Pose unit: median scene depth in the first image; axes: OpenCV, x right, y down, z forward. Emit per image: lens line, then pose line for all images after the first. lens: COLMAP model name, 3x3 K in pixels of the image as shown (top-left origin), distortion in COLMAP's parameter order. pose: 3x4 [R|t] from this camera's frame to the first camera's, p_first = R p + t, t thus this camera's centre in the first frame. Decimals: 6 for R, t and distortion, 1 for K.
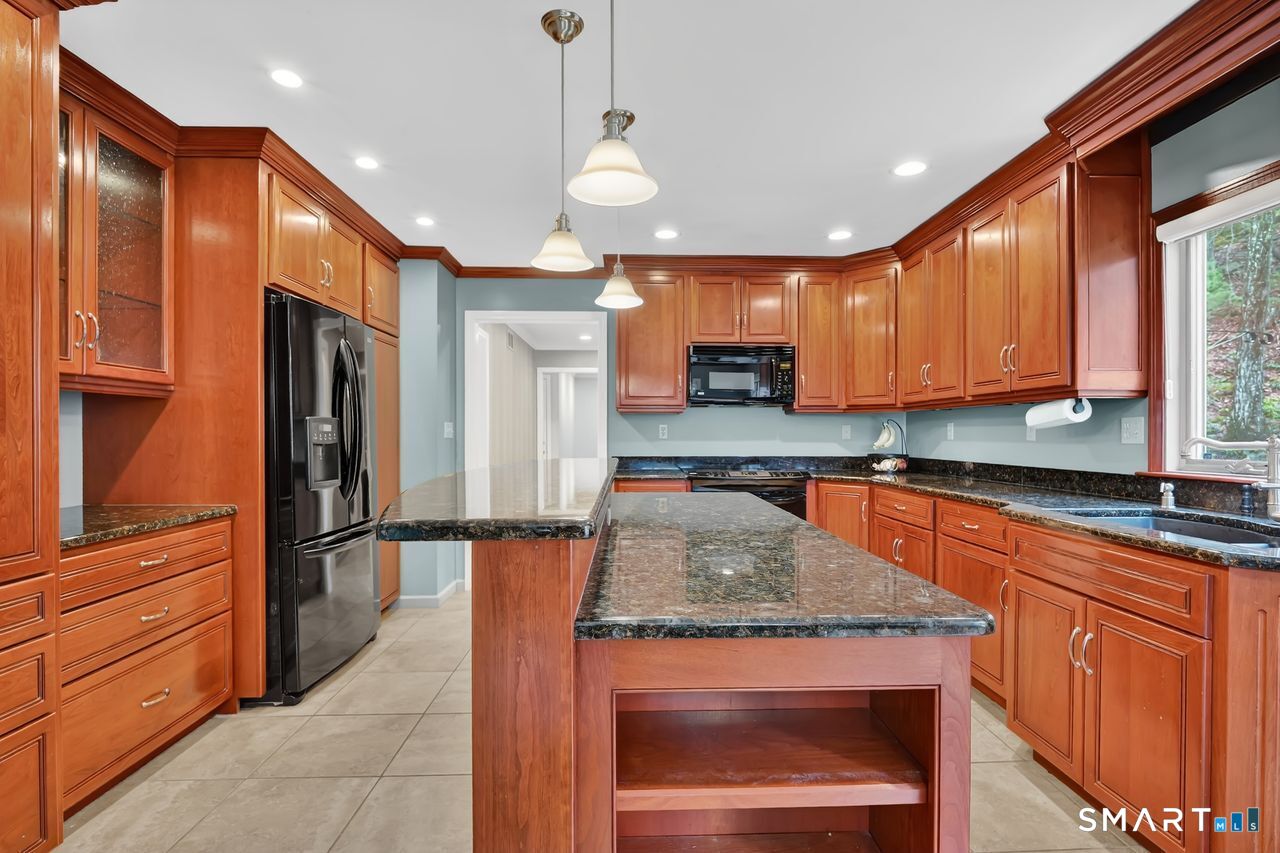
lens RADIAL K [[610.9, 0, 648.4], [0, 610.9, 435.4], [0, 0, 1]] dist [-0.000057, -0.000210]
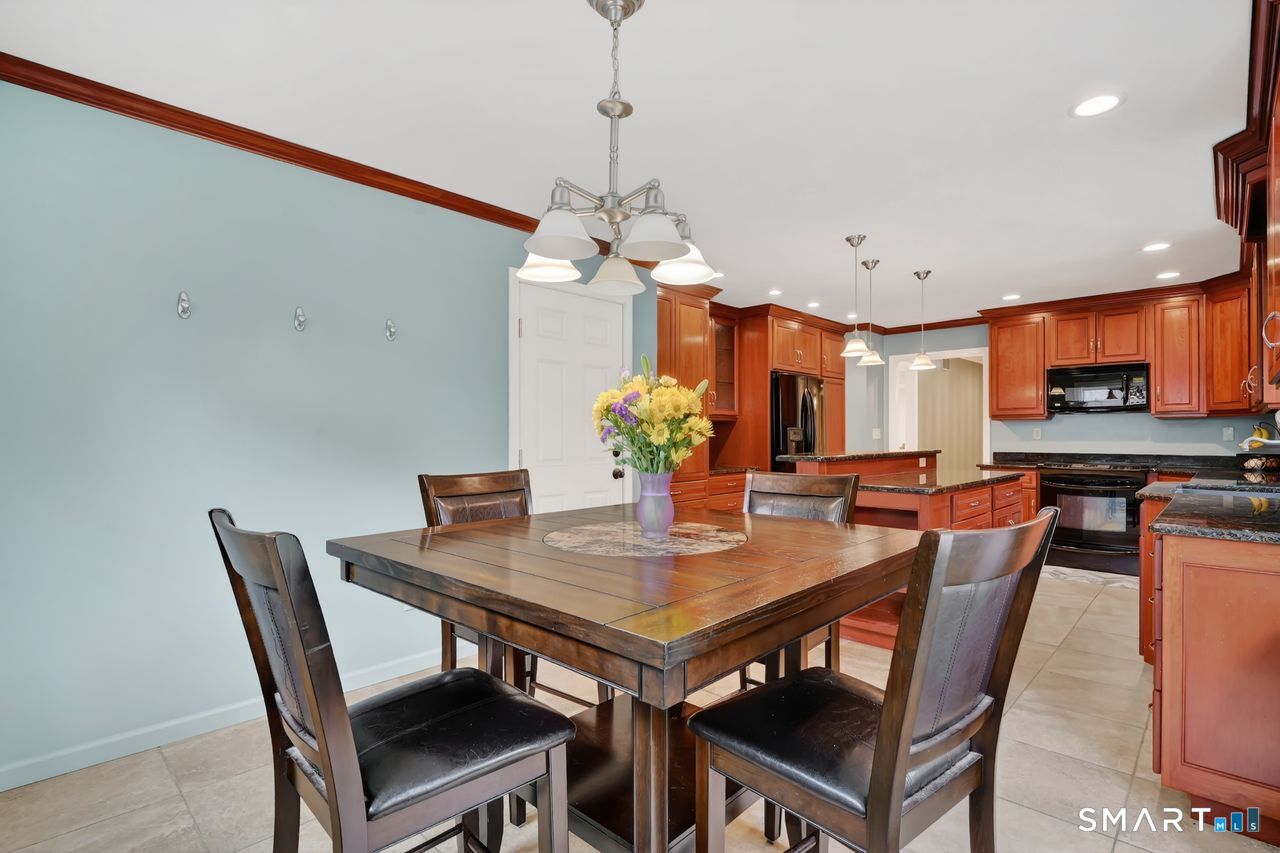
lens RADIAL K [[610.9, 0, 648.4], [0, 610.9, 435.4], [0, 0, 1]] dist [-0.000057, -0.000210]
pose [[0.695330, -0.001608, -0.718689, 0.430955], [-0.002267, 0.999988, -0.004431, 0.004927], [0.718687, 0.004710, 0.695318, -0.565483]]
